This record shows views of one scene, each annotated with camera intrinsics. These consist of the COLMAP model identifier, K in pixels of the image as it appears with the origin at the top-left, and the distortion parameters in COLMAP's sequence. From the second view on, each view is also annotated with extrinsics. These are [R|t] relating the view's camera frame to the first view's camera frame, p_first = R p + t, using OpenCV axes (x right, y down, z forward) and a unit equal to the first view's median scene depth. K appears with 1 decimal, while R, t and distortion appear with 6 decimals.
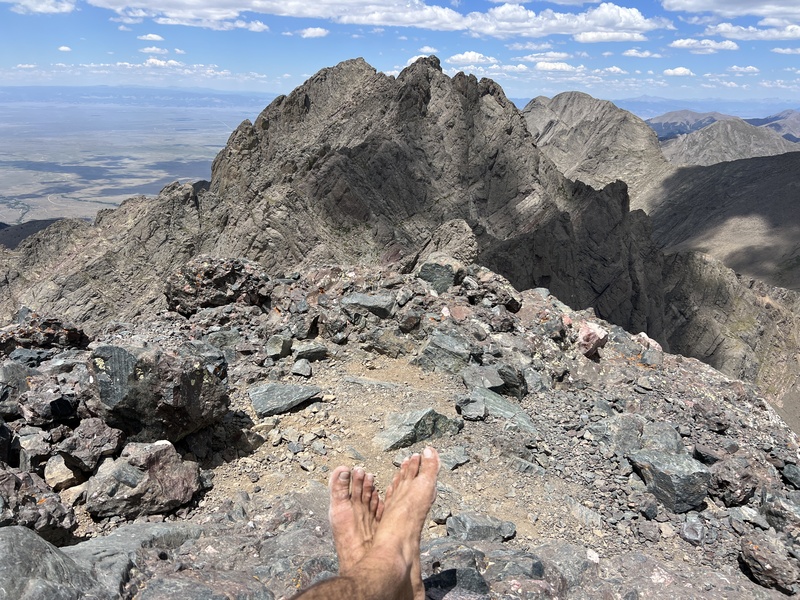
lens RADIAL K [[595.0, 0, 400.0], [0, 595.0, 300.0], [0, 0, 1]] dist [0.021180, -0.004991]
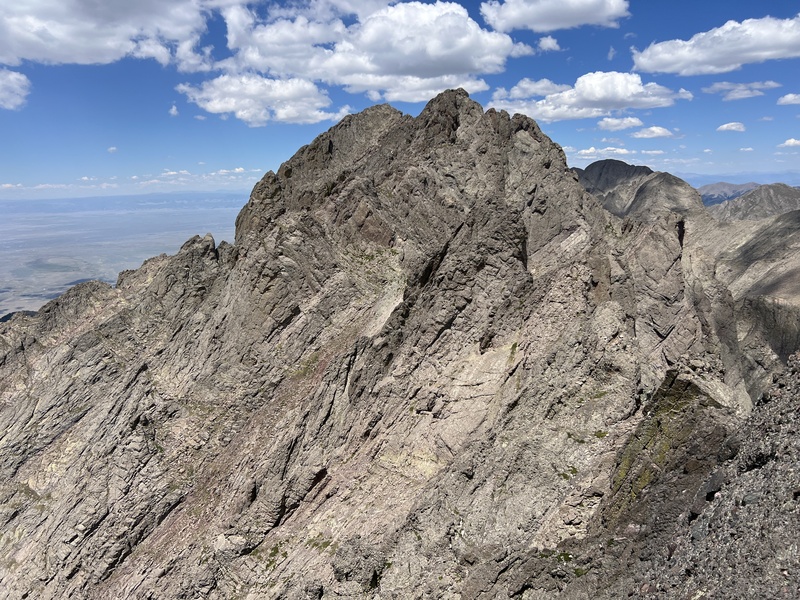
lens RADIAL K [[595.0, 0, 400.0], [0, 595.0, 300.0], [0, 0, 1]] dist [0.021180, -0.004991]
pose [[0.996973, -0.041010, -0.066055, 0.007289], [0.031229, 0.989253, -0.142840, 0.049940], [0.071203, 0.140344, 0.987539, 0.096836]]
